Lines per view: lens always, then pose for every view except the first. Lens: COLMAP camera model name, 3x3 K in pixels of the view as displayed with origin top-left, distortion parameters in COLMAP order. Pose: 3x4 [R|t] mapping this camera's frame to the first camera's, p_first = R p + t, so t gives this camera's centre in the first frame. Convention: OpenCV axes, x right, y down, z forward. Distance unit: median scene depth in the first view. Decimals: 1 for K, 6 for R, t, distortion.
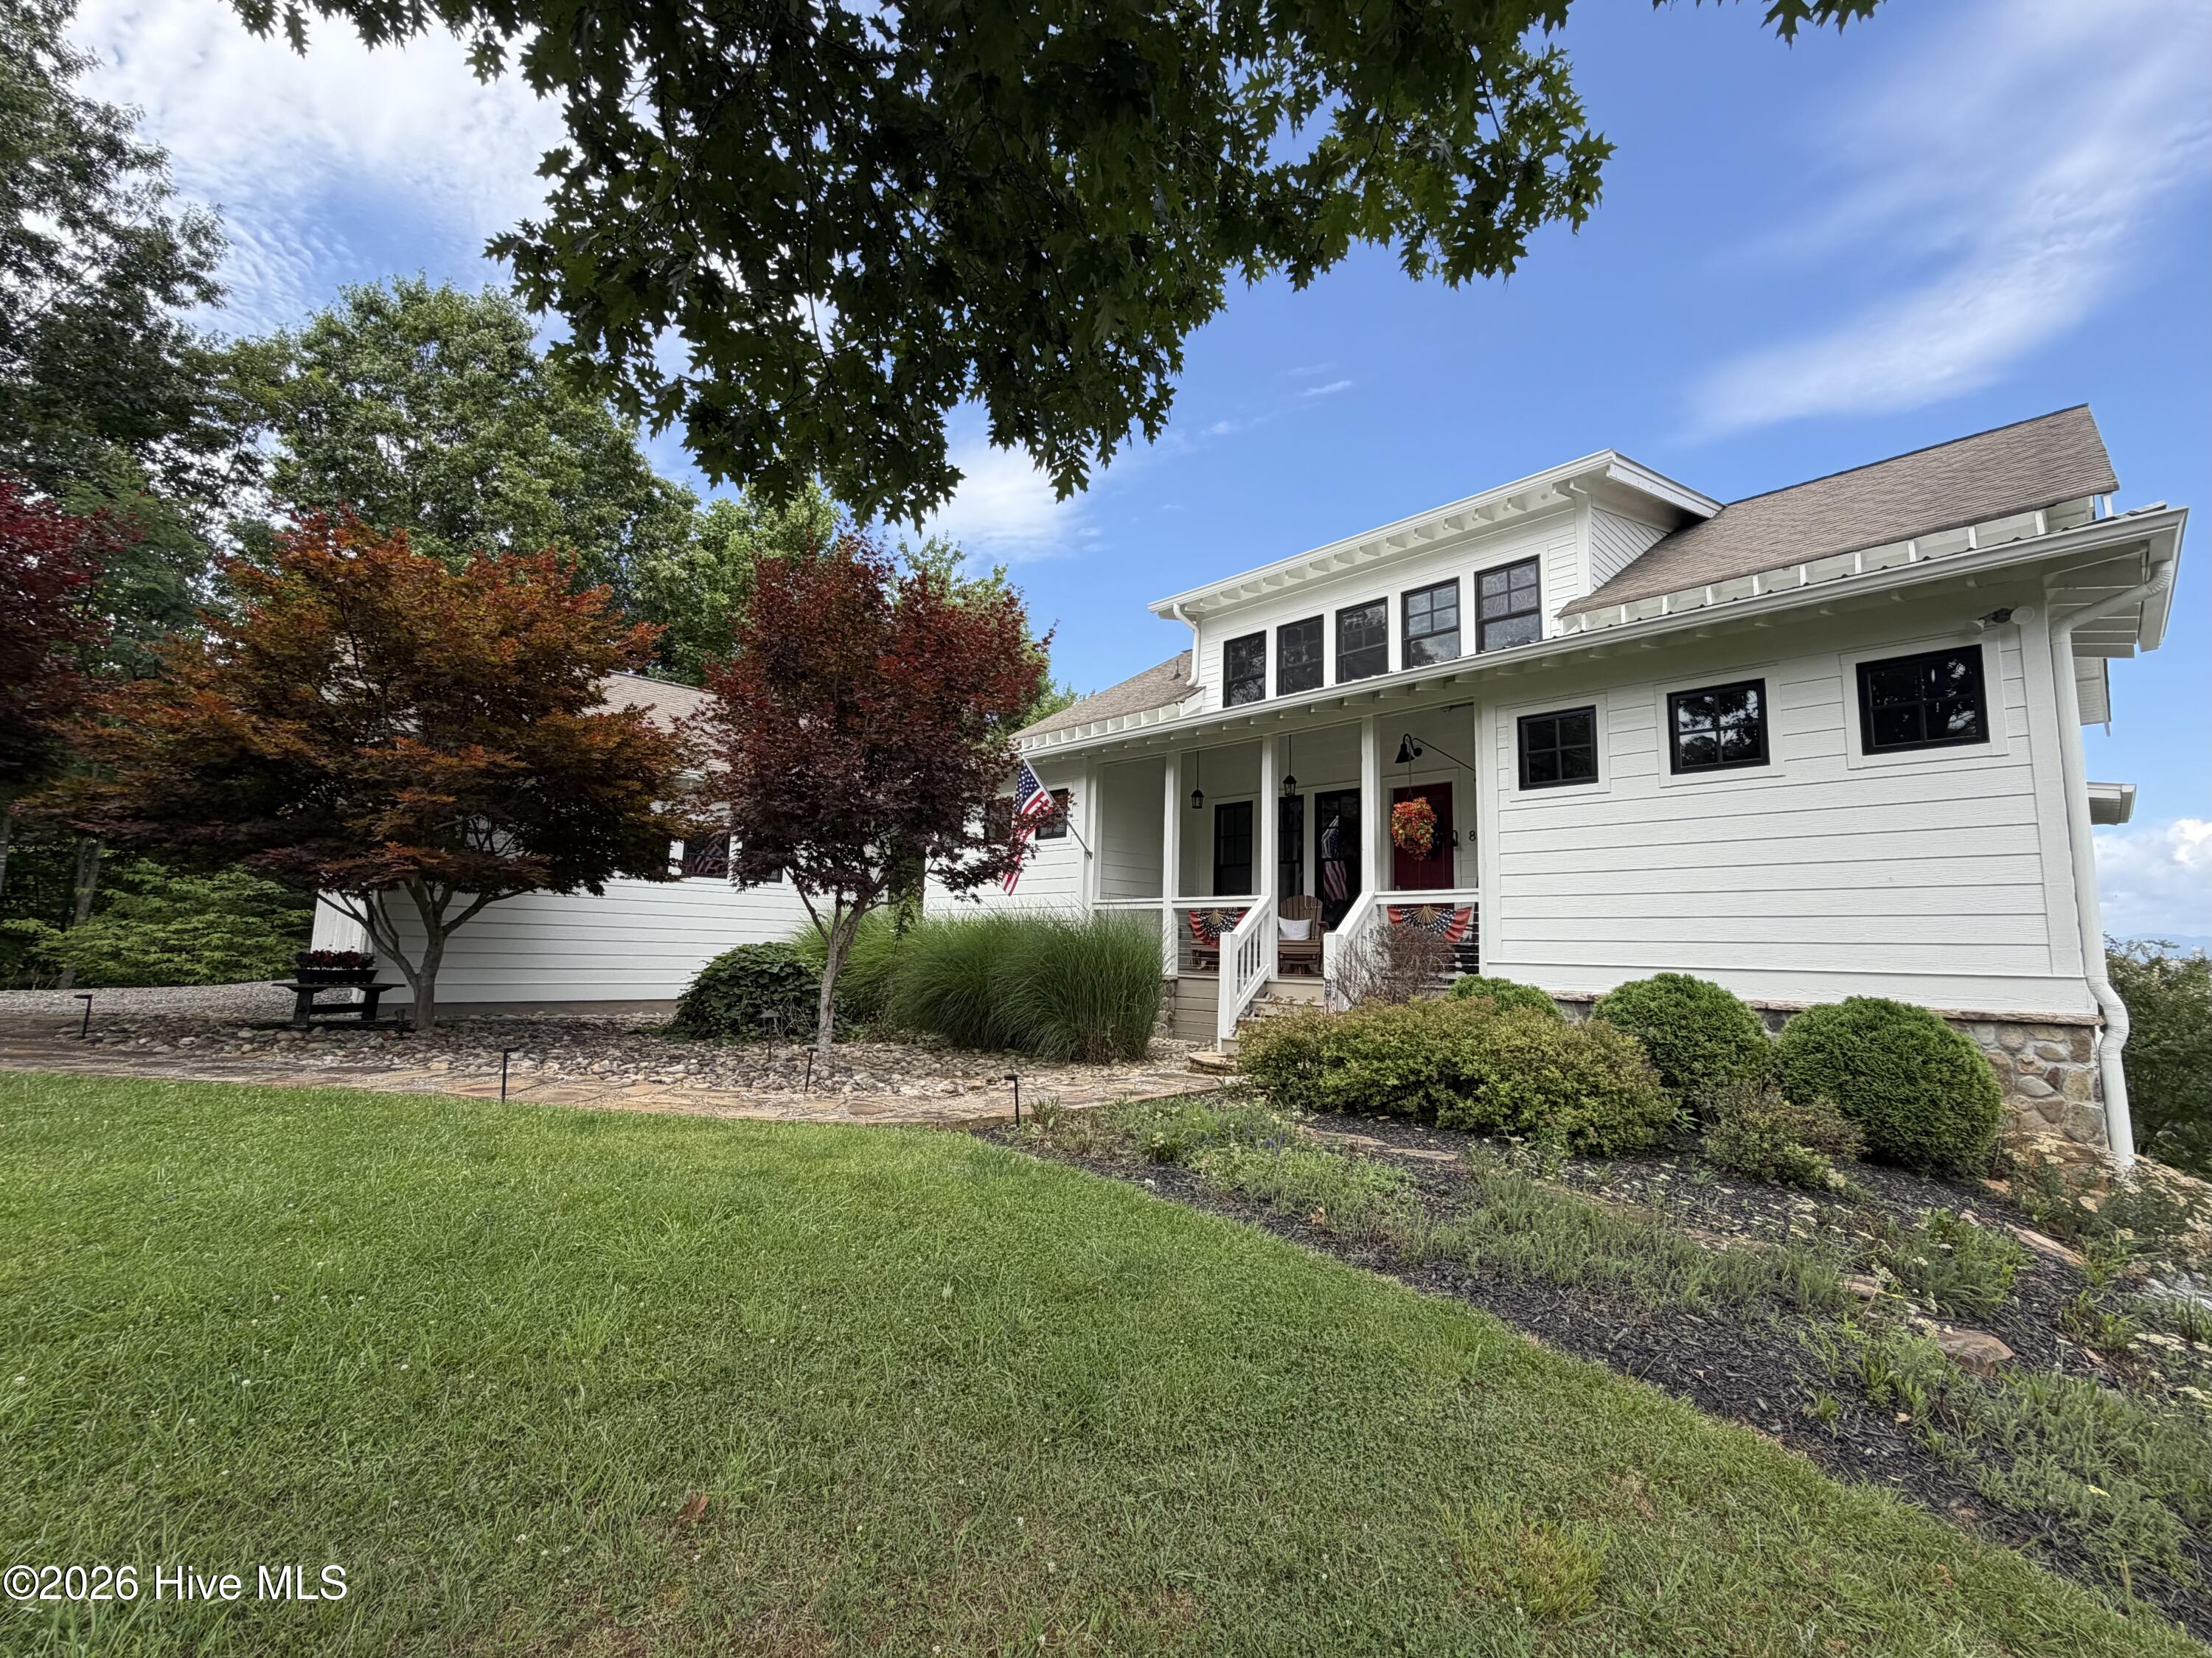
lens RADIAL K [[899.4, 0, 1113.7], [0, 899.4, 856.1], [0, 0, 1]] dist [-0.000248, -0.001462]
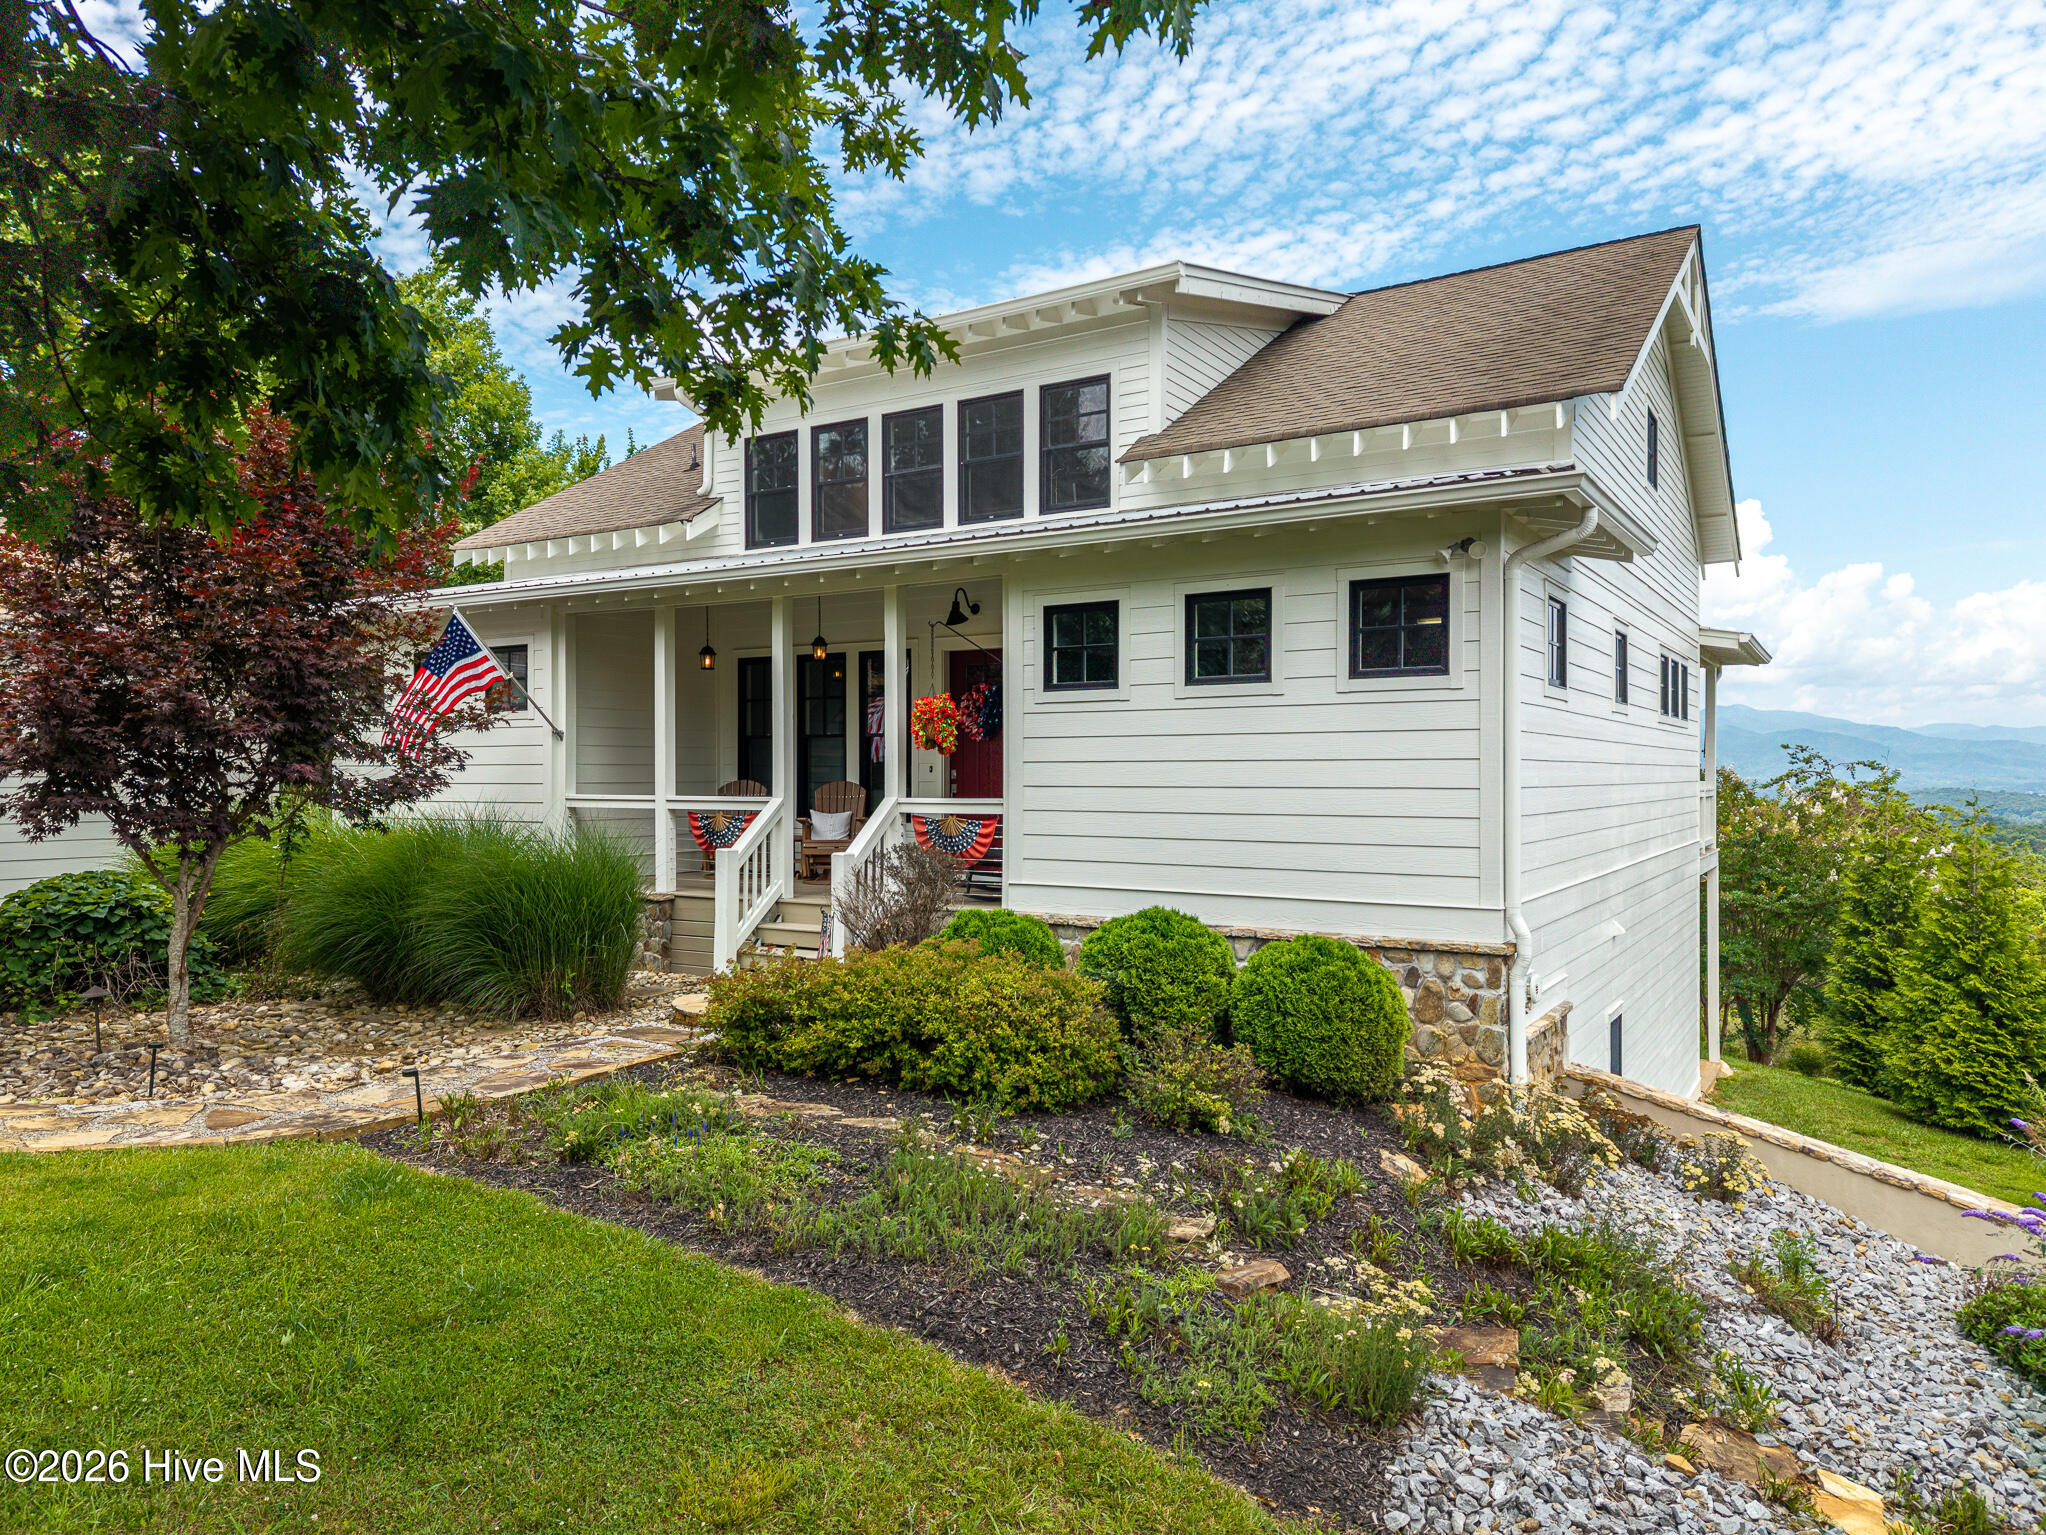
lens RADIAL K [[1344.8, 0, 1018.6], [0, 1344.8, 766.4], [0, 0, 1]] dist [0.028217, -0.015524]
pose [[0.974853, -0.024706, 0.221474, 0.169664], [-0.002628, 0.992492, 0.122281, -0.202001], [-0.222832, -0.119788, 0.967469, -0.345975]]
